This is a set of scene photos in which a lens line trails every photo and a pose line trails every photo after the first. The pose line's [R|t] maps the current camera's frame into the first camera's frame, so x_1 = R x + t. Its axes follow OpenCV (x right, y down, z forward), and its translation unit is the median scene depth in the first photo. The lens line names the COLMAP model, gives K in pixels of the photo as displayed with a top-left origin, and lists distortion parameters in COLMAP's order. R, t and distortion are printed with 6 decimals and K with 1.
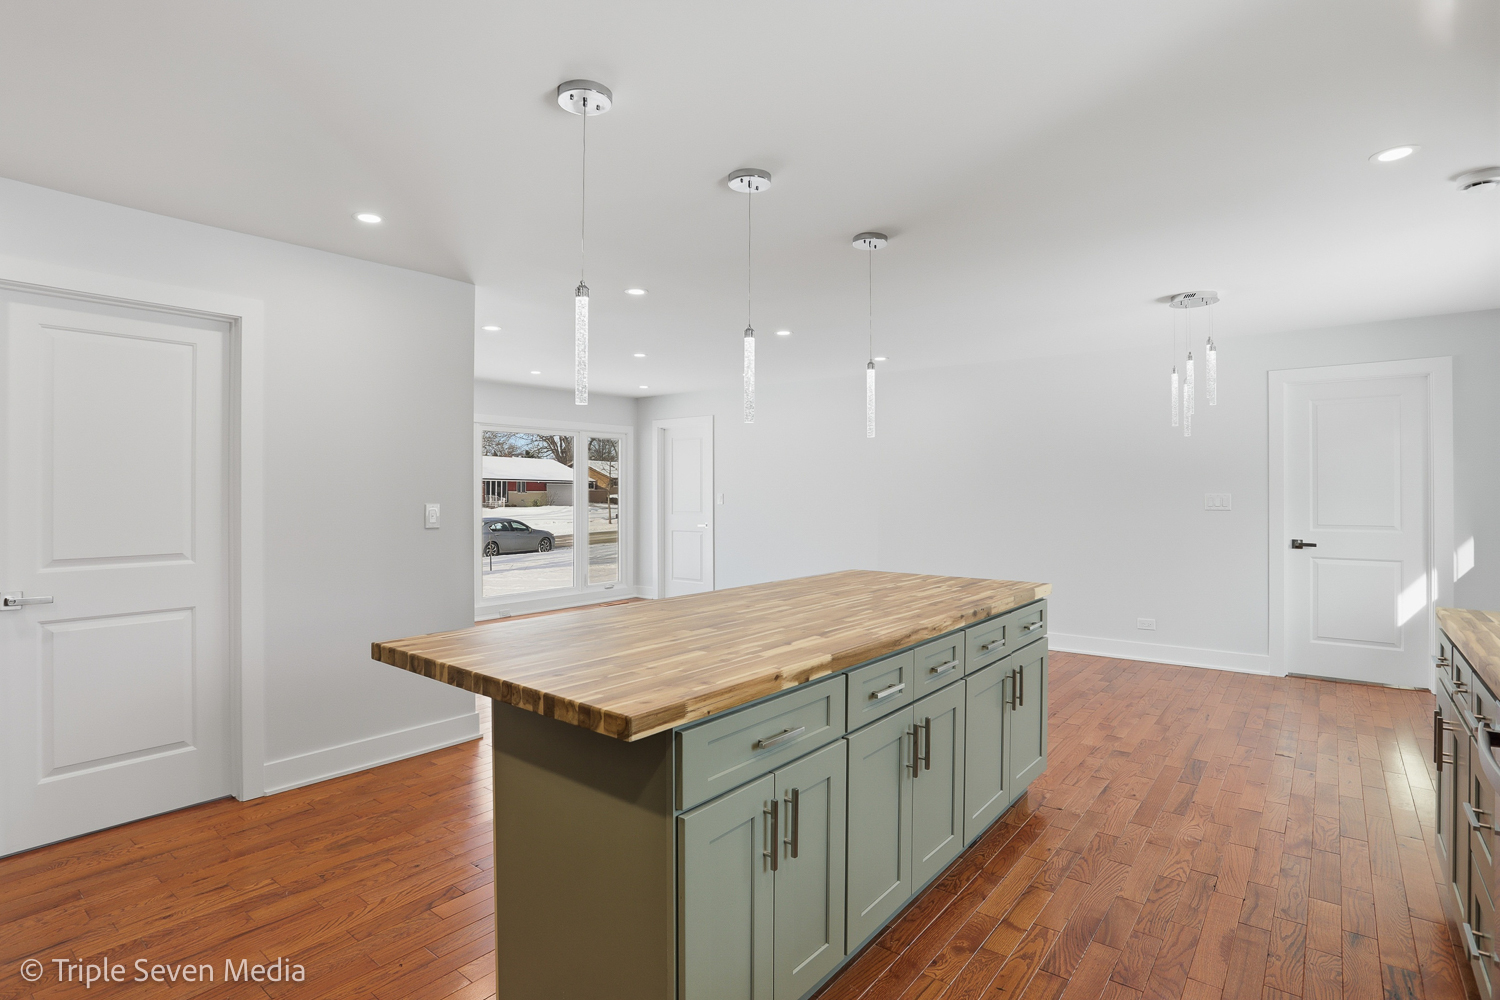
lens RADIAL K [[750.7, 0, 750.0], [0, 750.7, 500.0], [0, 0, 1]] dist [0.000537, 0.000057]
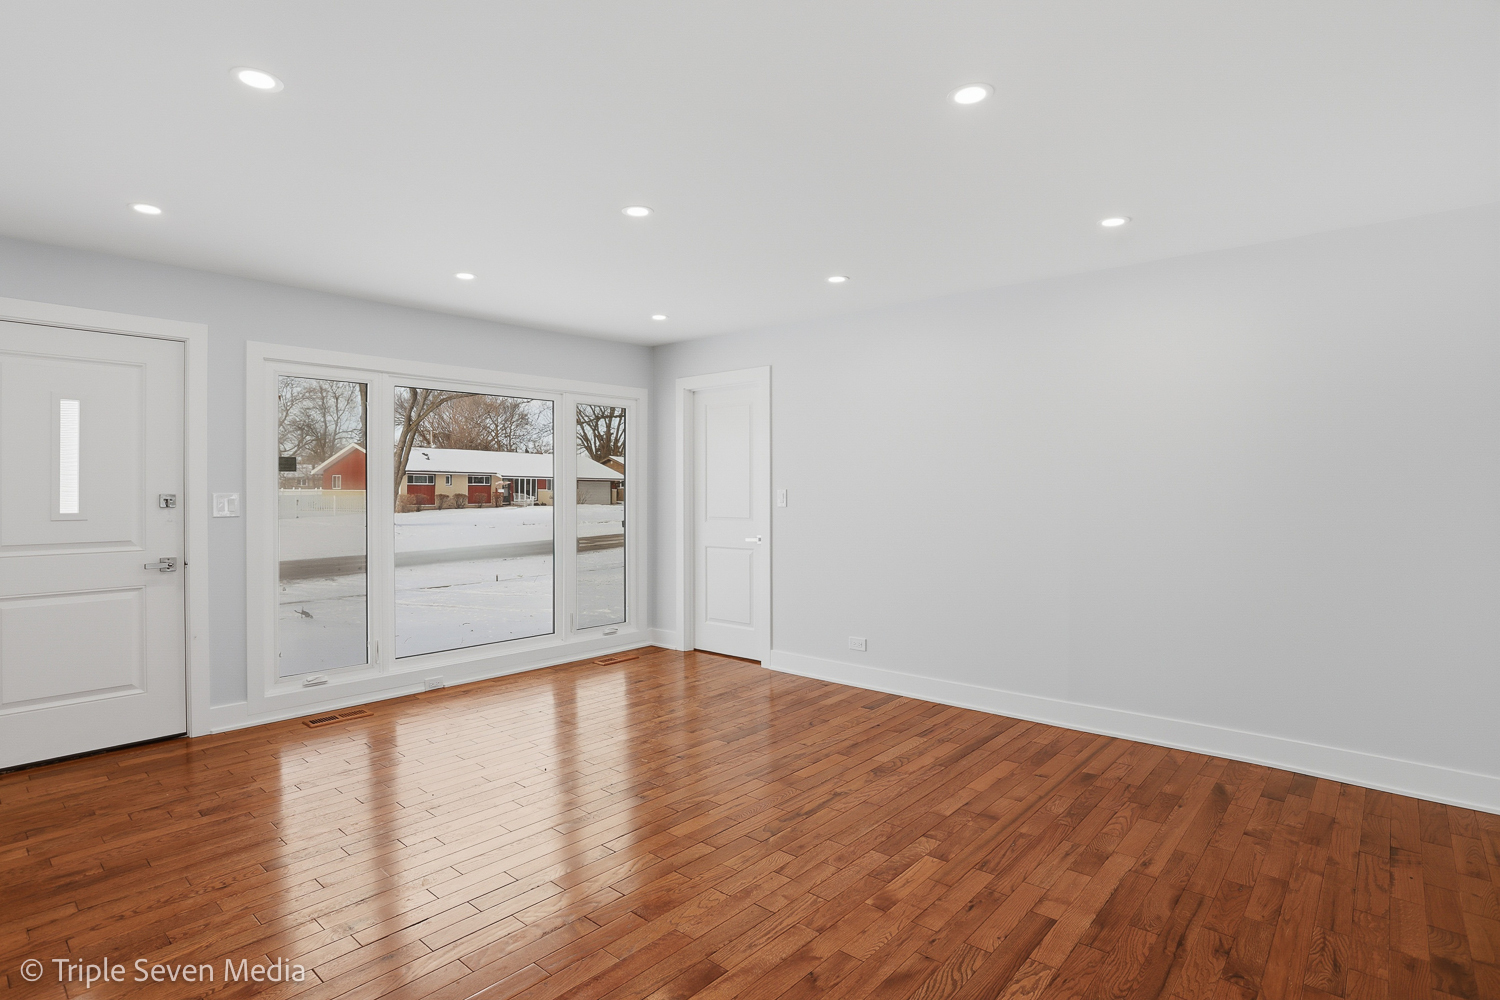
lens RADIAL K [[760.1, 0, 750.0], [0, 760.1, 500.0], [0, 0, 1]] dist [-0.031540, 0.001441]
pose [[0.998877, 0.000262, -0.047379, -0.033356], [-0.000172, 0.999998, 0.001895, -0.000547], [0.047379, -0.001885, 0.998875, 0.337144]]
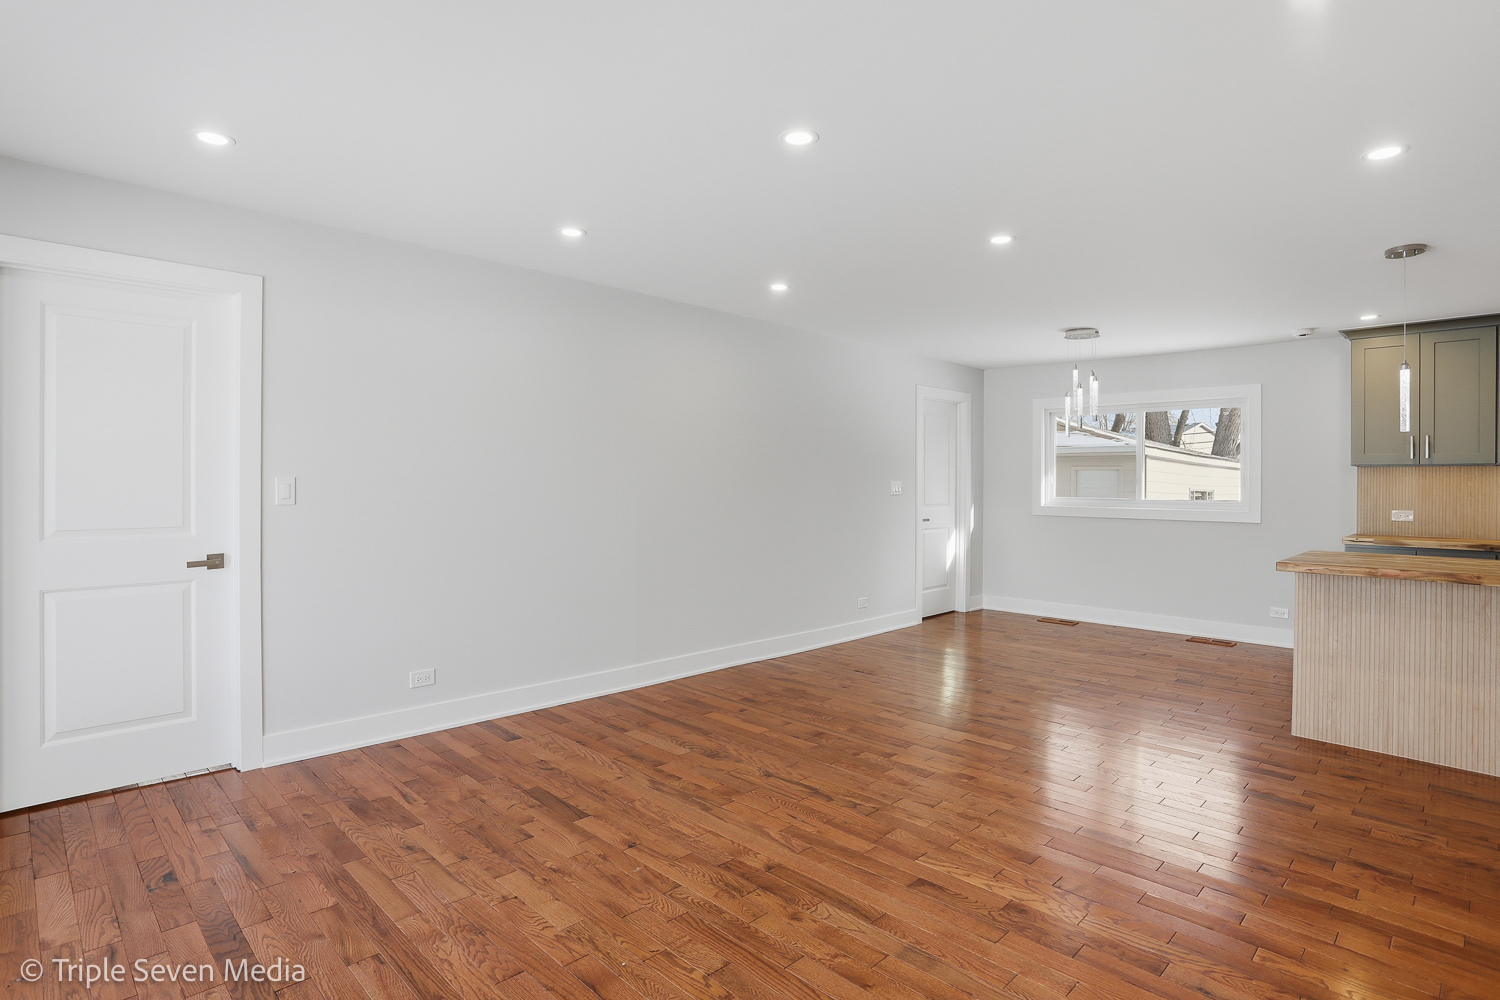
lens RADIAL K [[760.1, 0, 750.0], [0, 760.1, 500.0], [0, 0, 1]] dist [-0.031540, 0.001441]
pose [[0.128149, -0.019634, 0.991561, -0.372316], [0.003344, 0.999807, 0.019365, -0.002317], [-0.991749, 0.000834, 0.128190, 0.655389]]
